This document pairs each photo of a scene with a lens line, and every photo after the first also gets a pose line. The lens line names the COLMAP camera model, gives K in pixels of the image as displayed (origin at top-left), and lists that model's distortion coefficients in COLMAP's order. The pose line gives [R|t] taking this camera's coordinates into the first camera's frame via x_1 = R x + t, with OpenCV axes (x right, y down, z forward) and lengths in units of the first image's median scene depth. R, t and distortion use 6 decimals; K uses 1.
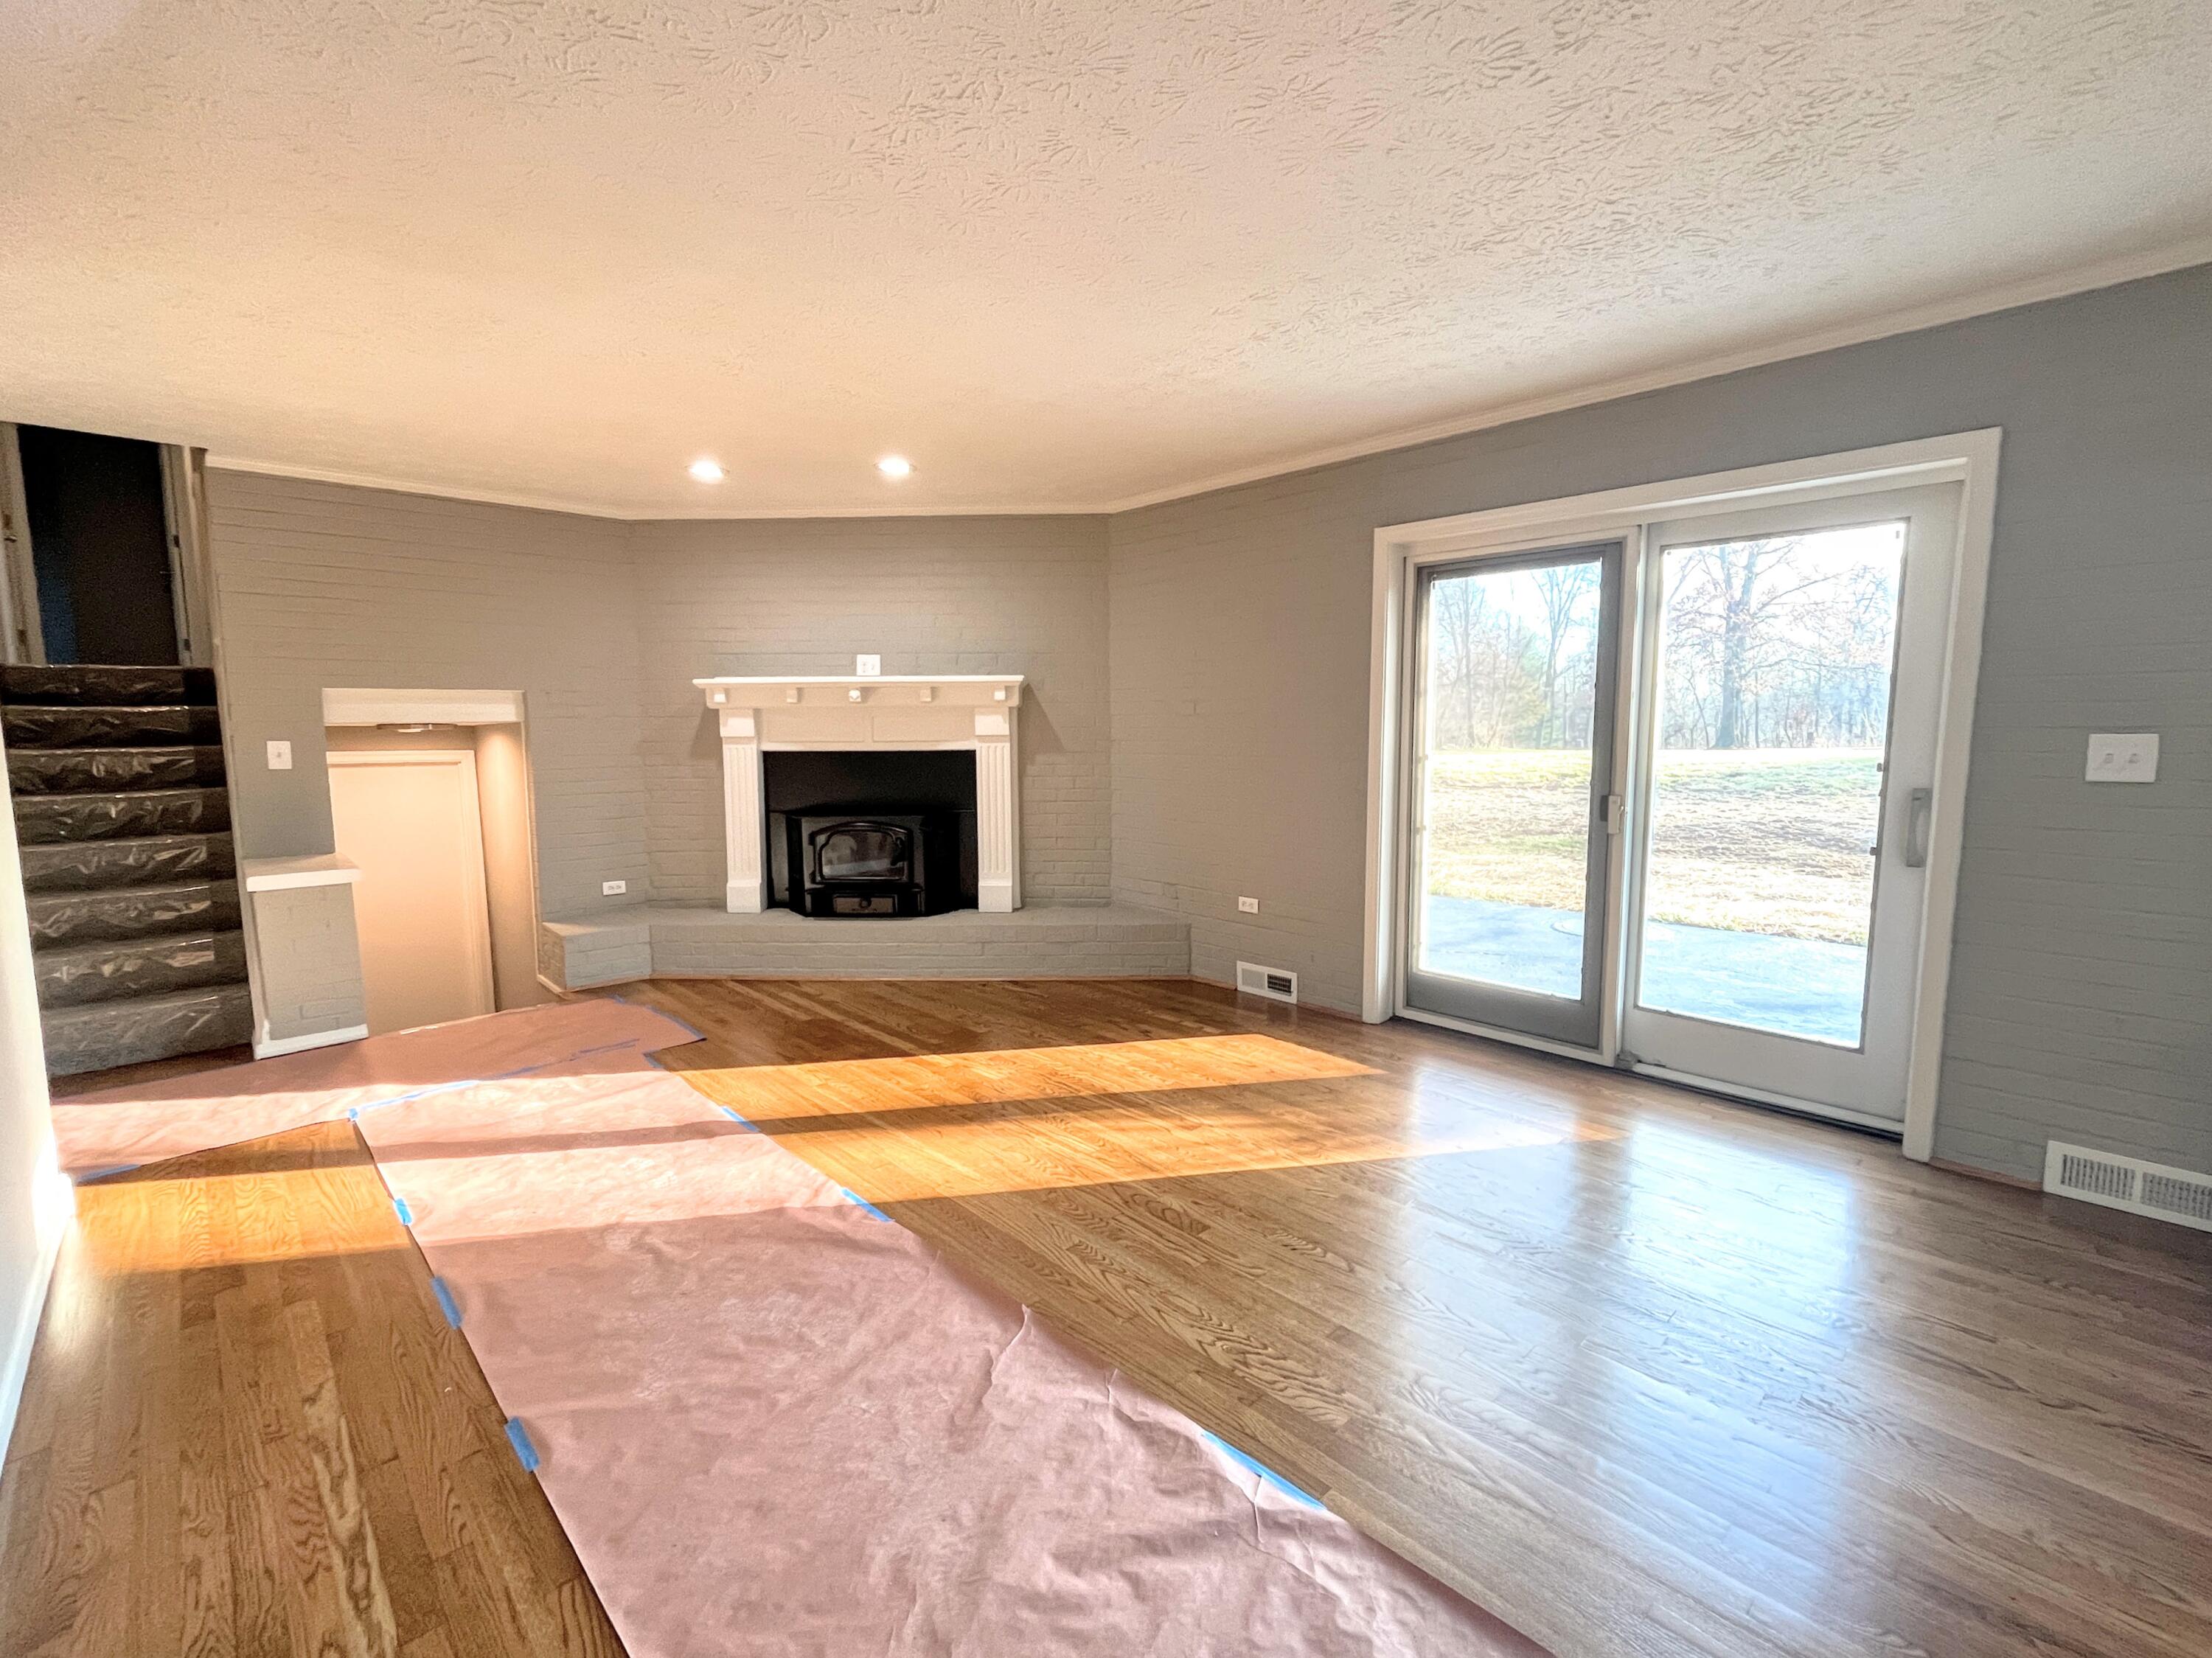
lens RADIAL K [[974.3, 0, 1106.0], [0, 974.3, 829.0], [0, 0, 1]] dist [-0.002654, -0.000337]
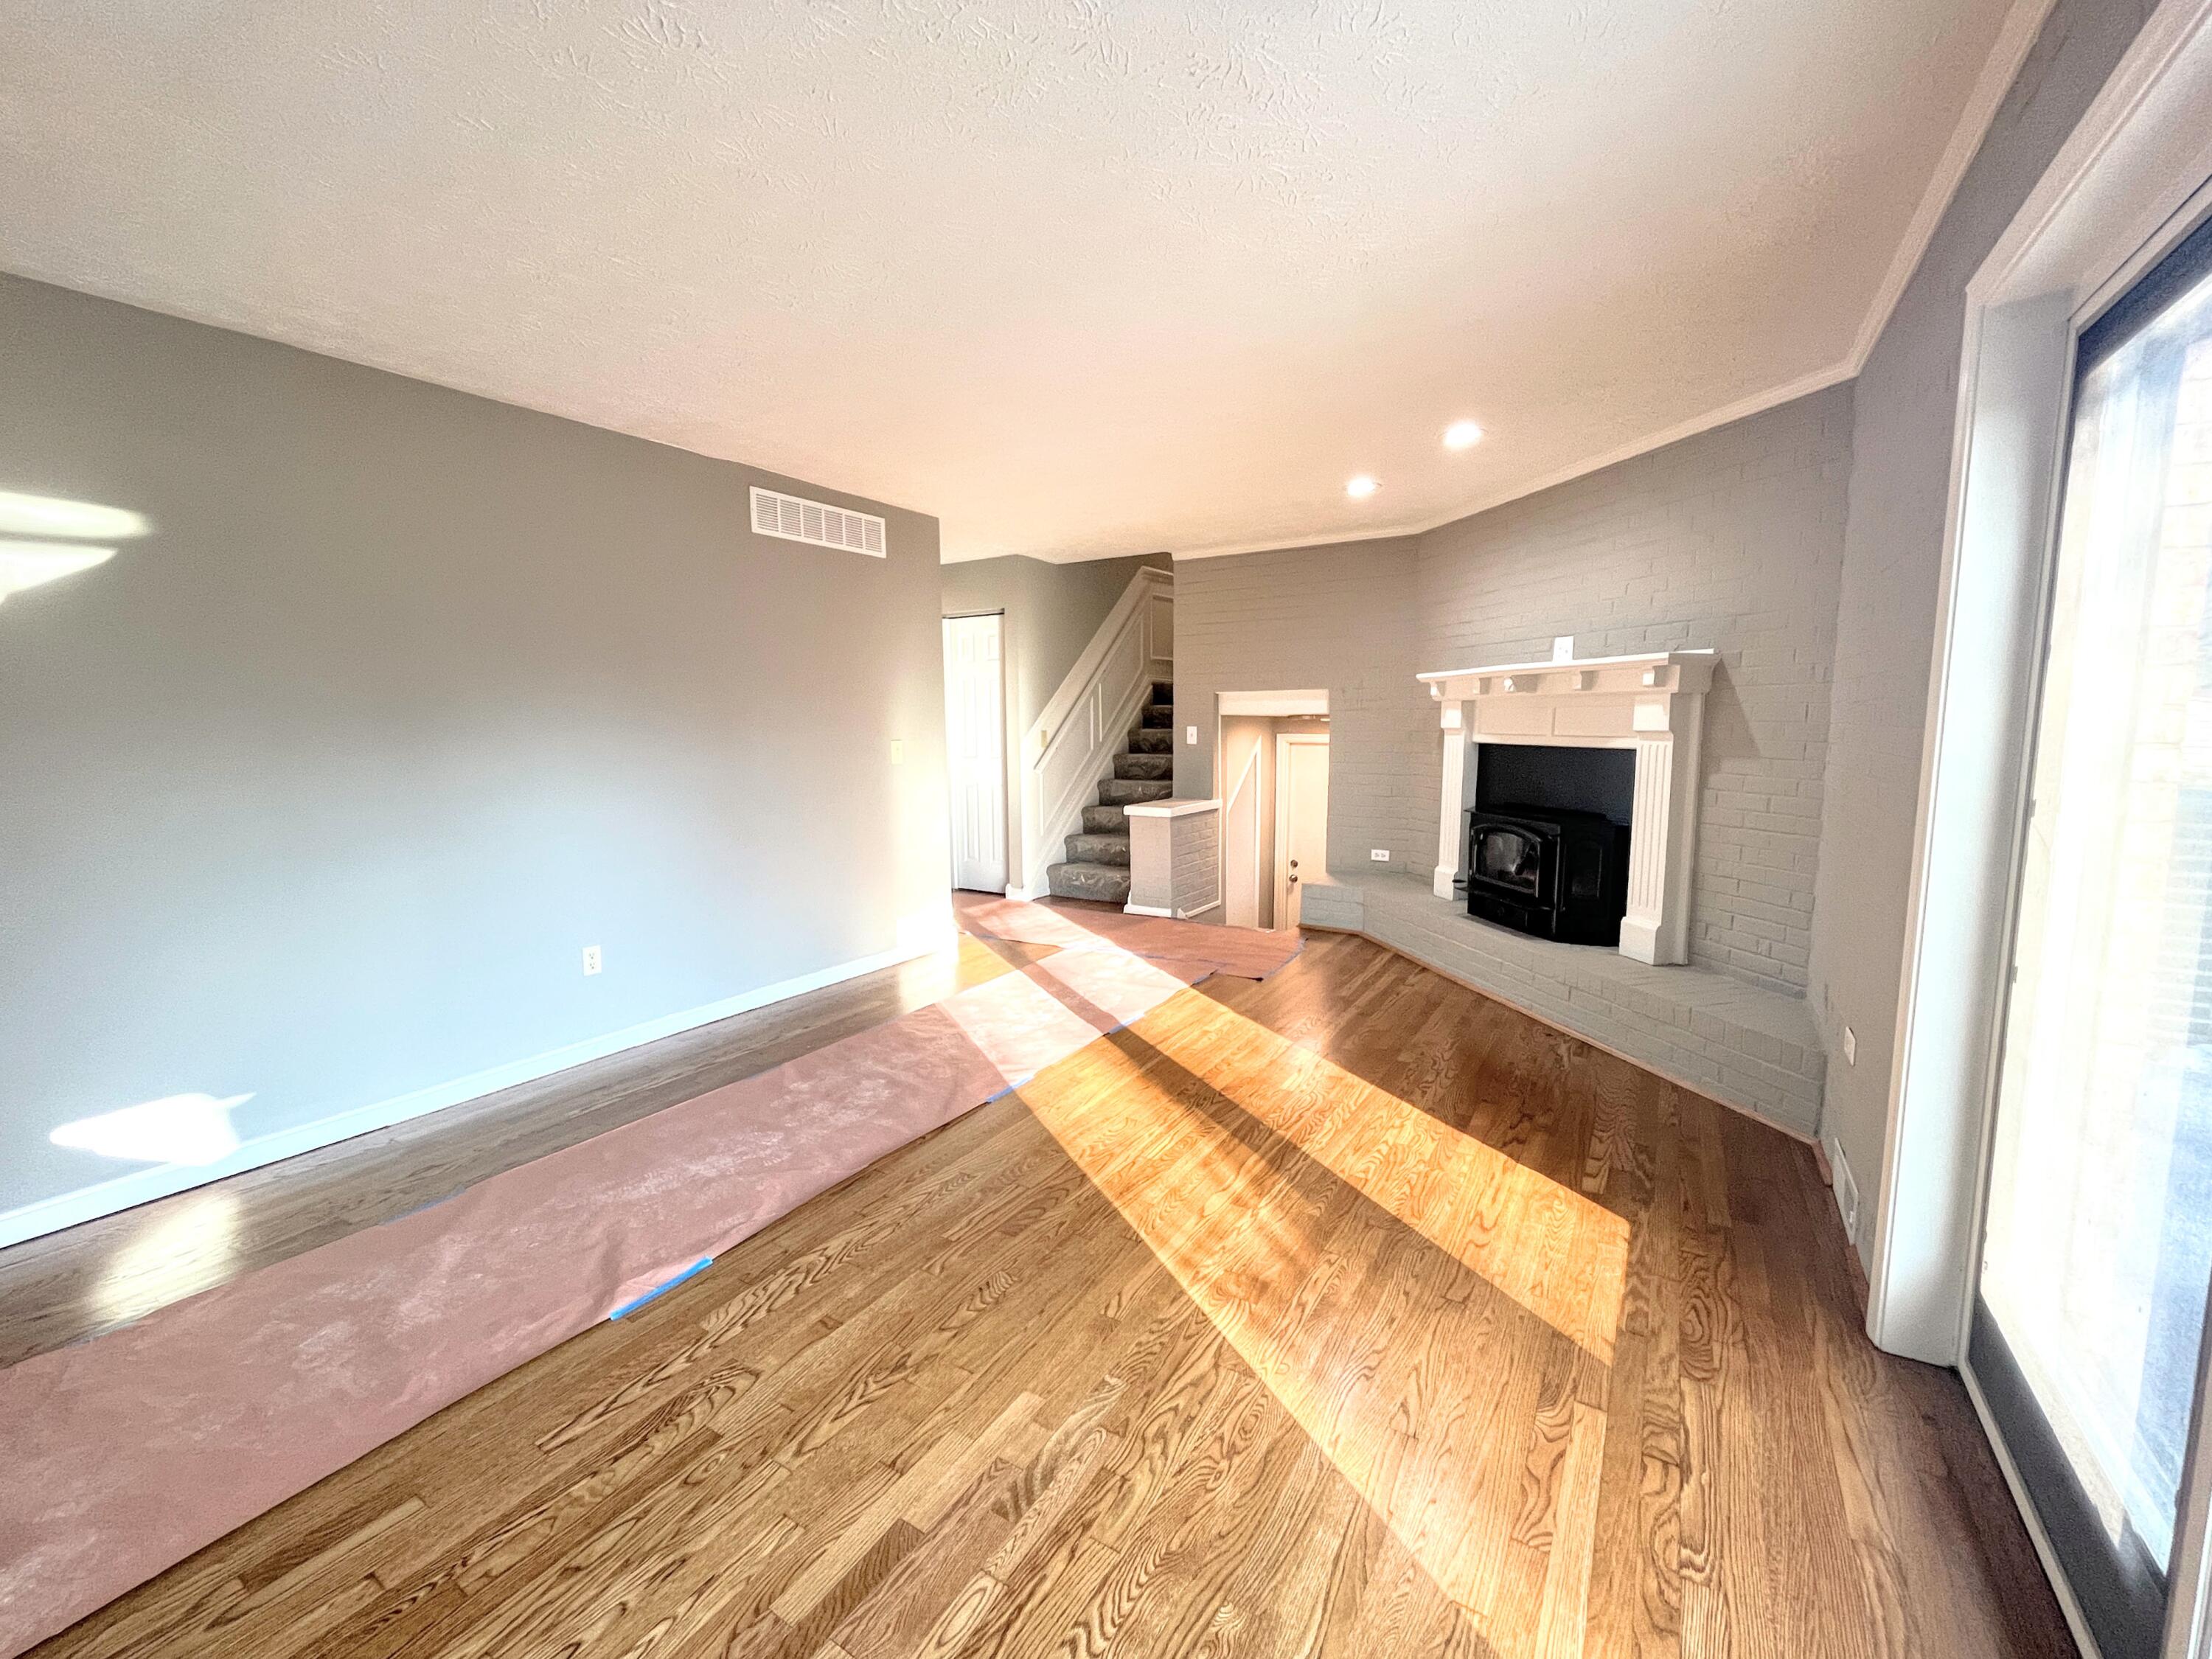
lens RADIAL K [[918.4, 0, 1113.2], [0, 918.4, 826.5], [0, 0, 1]] dist [-0.003086, 0.000479]
pose [[0.240994, 0.118127, -0.963311, 0.627044], [-0.097478, 0.990492, 0.097074, -0.065287], [0.965619, 0.070508, 0.250217, 0.536435]]
